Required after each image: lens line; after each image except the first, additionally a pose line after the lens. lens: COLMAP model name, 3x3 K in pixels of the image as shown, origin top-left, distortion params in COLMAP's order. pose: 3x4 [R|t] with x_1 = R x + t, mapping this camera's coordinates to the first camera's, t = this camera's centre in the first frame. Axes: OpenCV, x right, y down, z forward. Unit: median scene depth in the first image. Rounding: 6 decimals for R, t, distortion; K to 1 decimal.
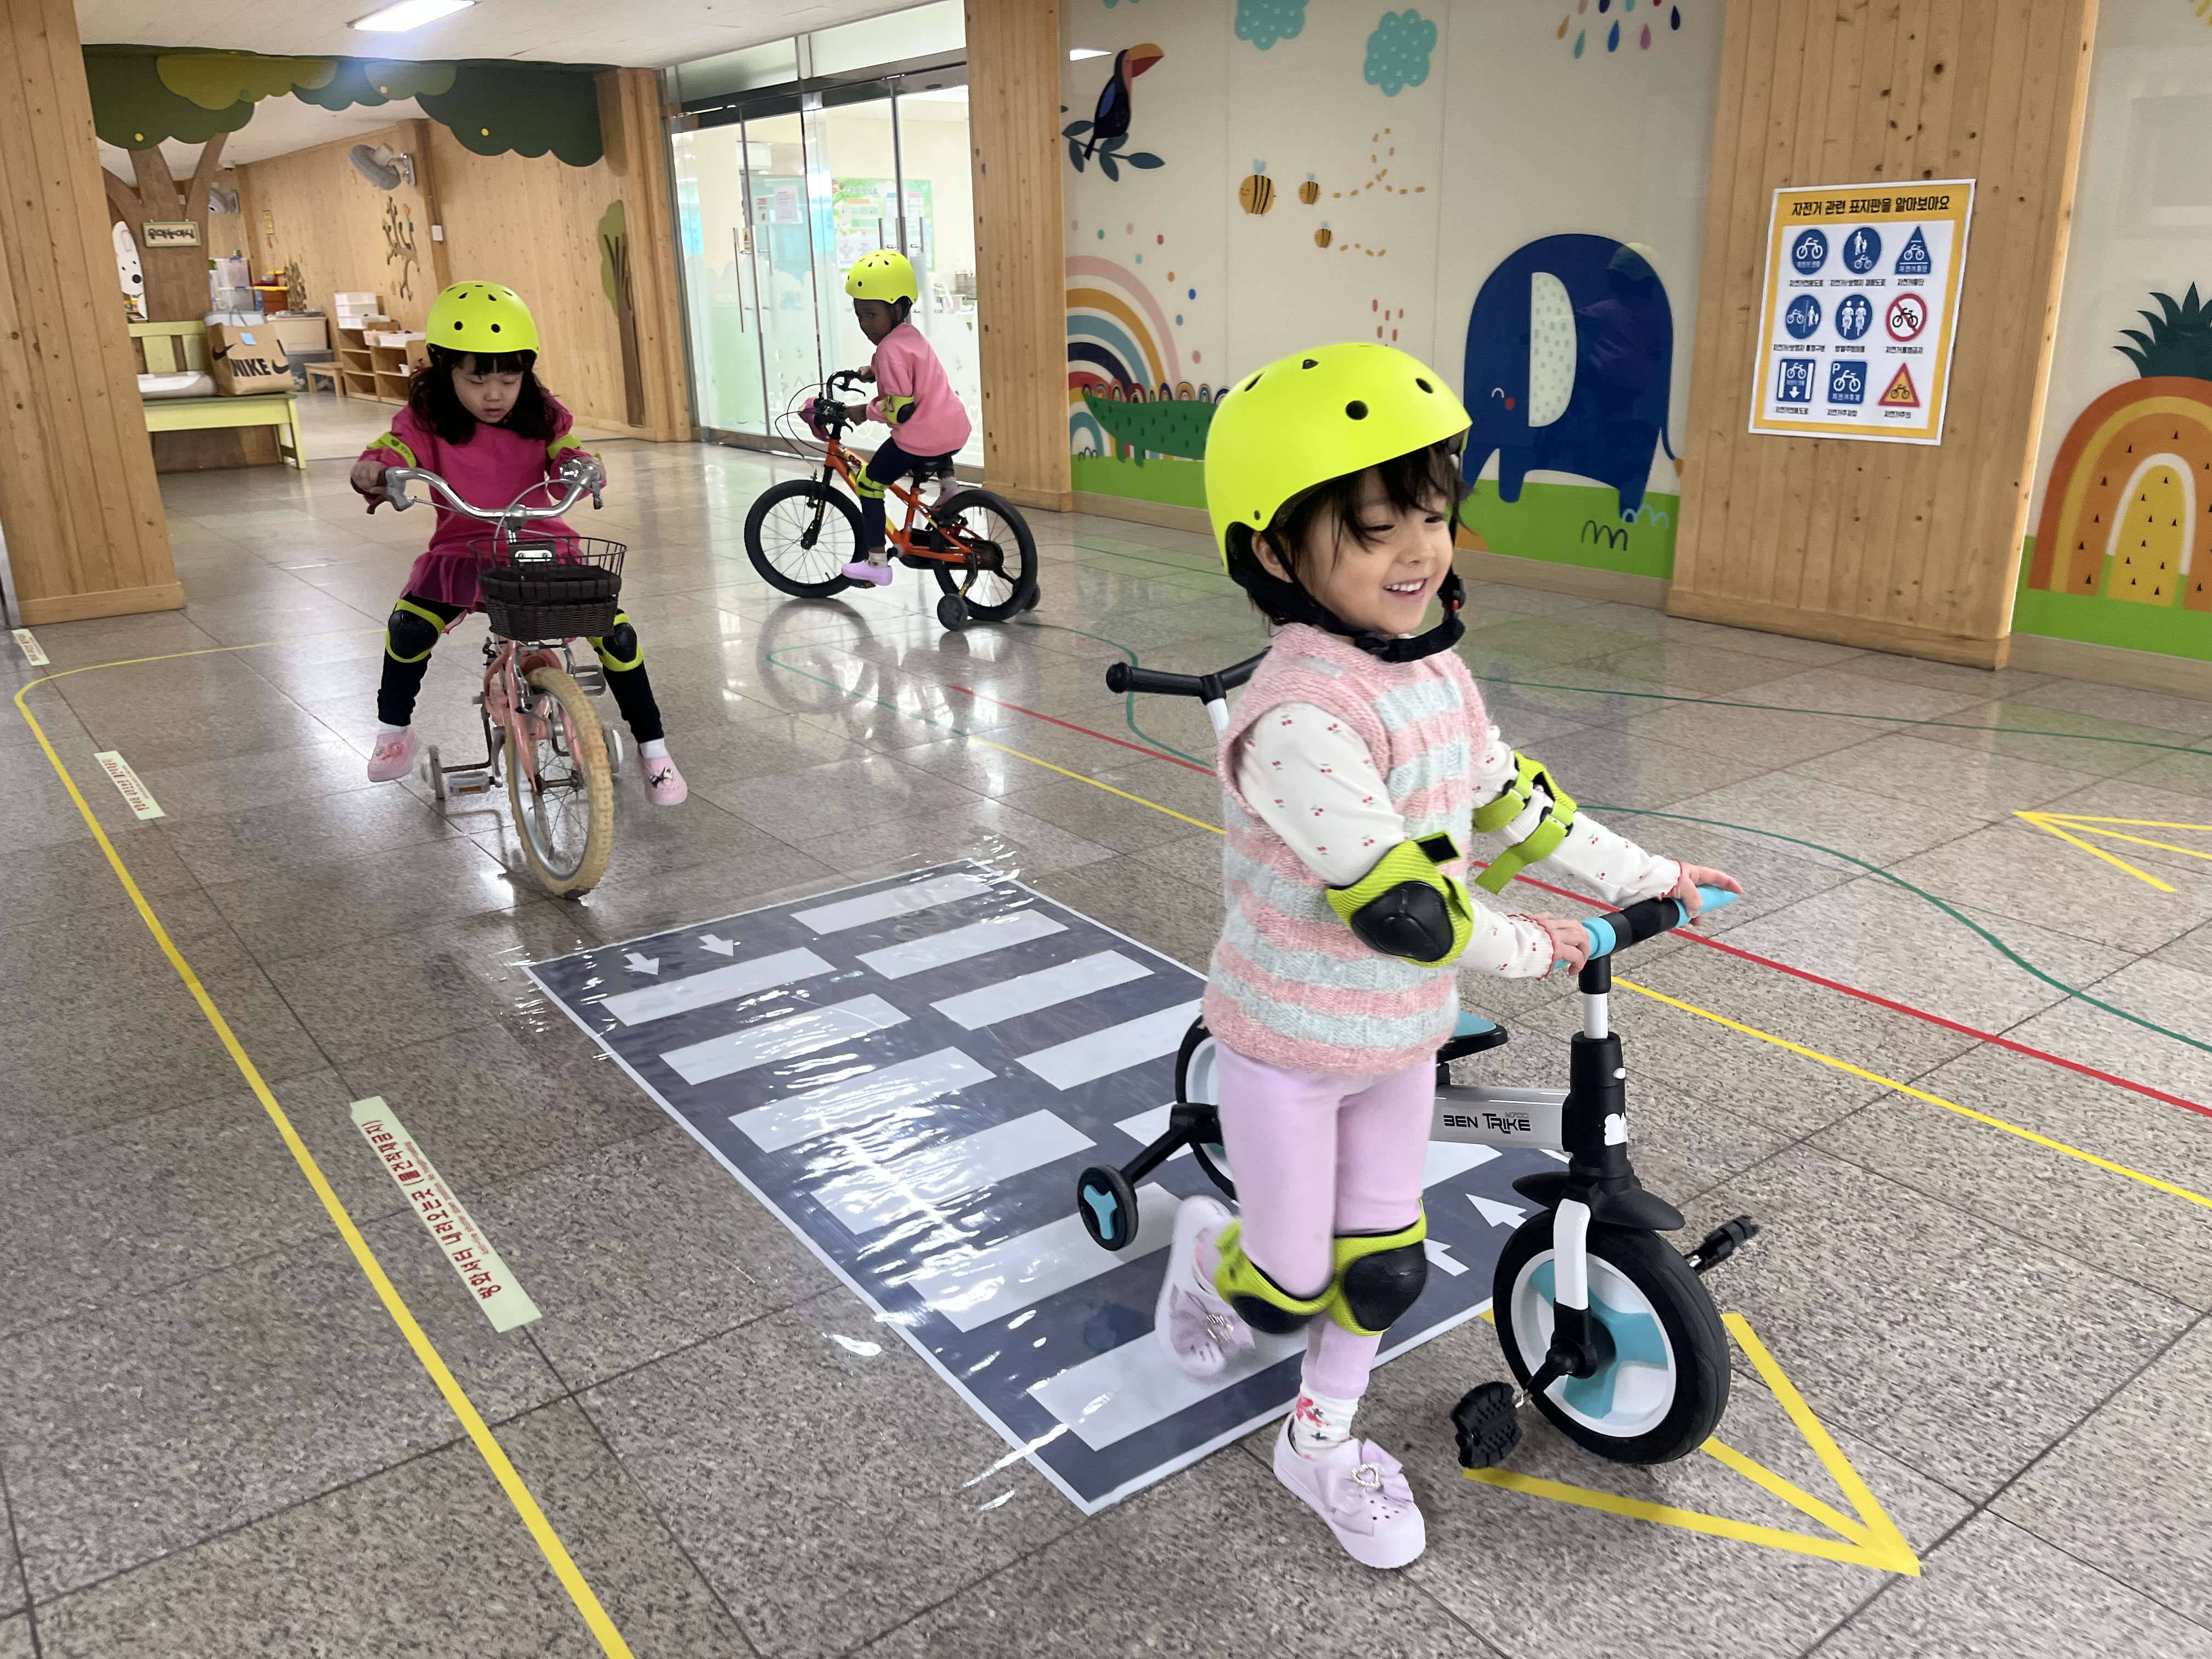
lens RADIAL K [[1703.1, 0, 1106.0], [0, 1703.1, 829.5], [0, 0, 1]] dist [0.146249, -0.186986]
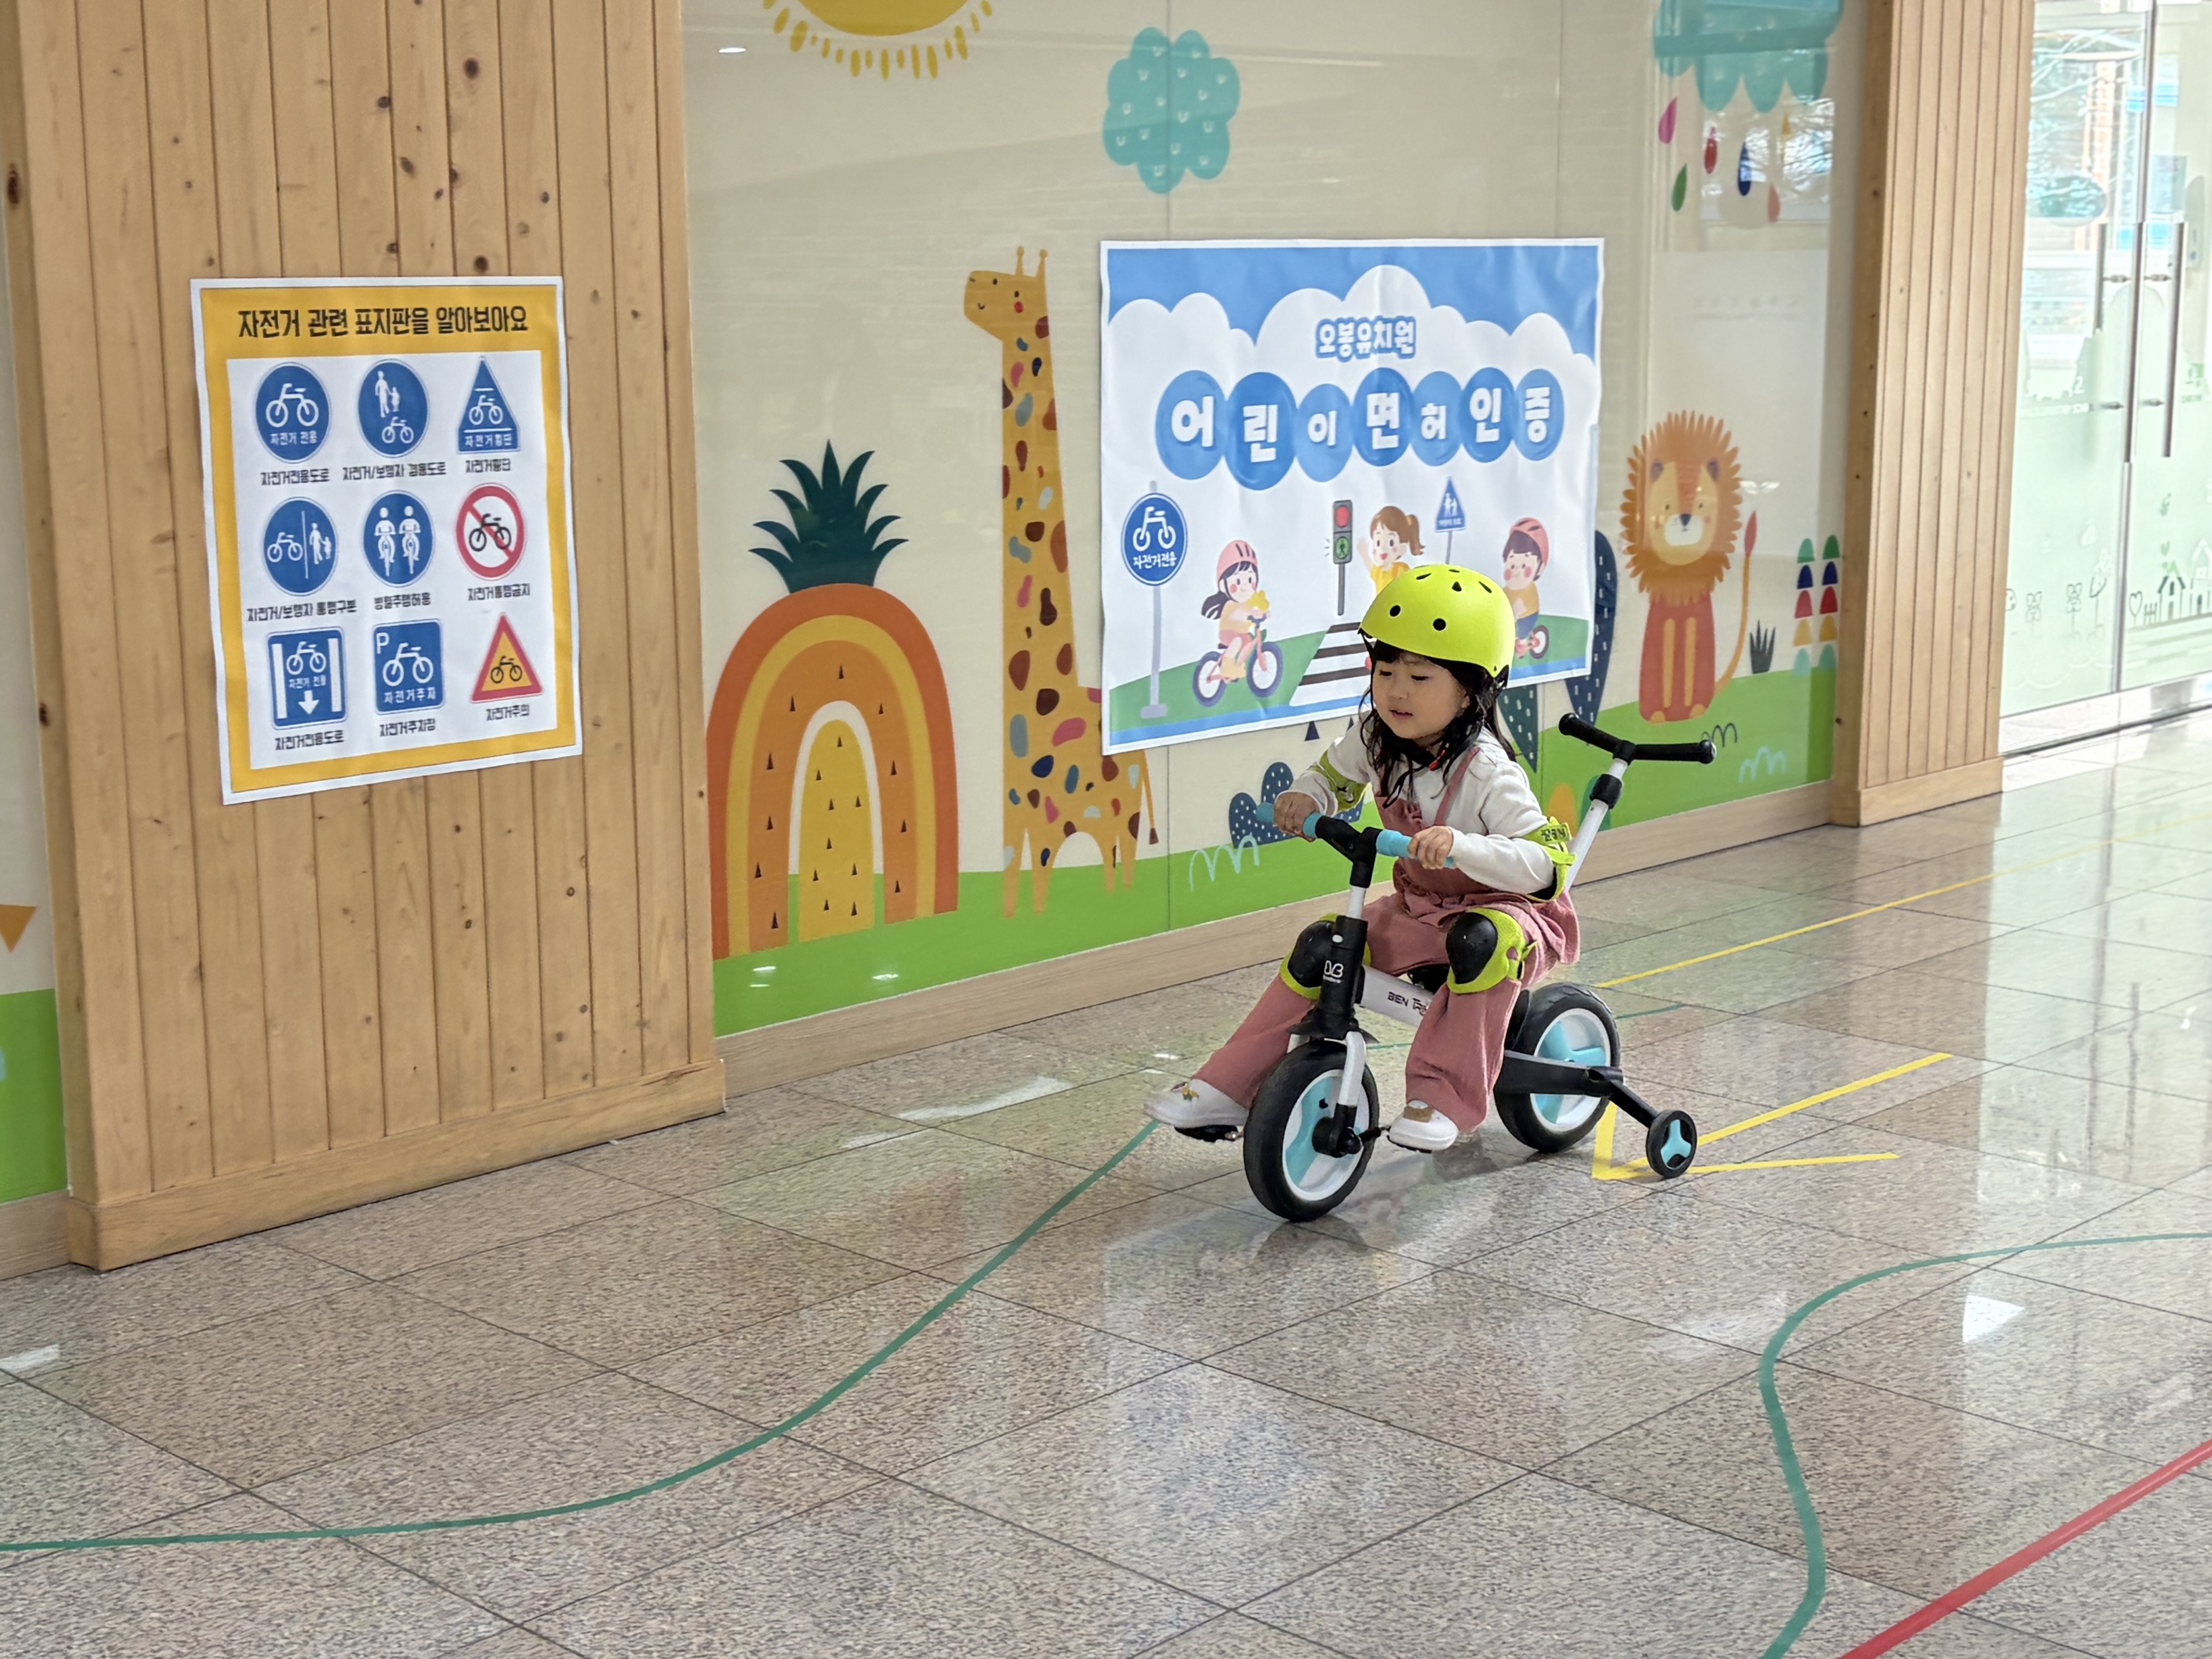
lens RADIAL K [[3202.2, 0, 1106.0], [0, 3202.2, 829.5], [0, 0, 1]] dist [0.152836, -0.030786]
pose [[-0.162815, -0.162285, 0.973219, -0.495700], [0.315626, 0.925983, 0.207211, -0.345029], [-0.934811, 0.340910, -0.099542, 0.940003]]
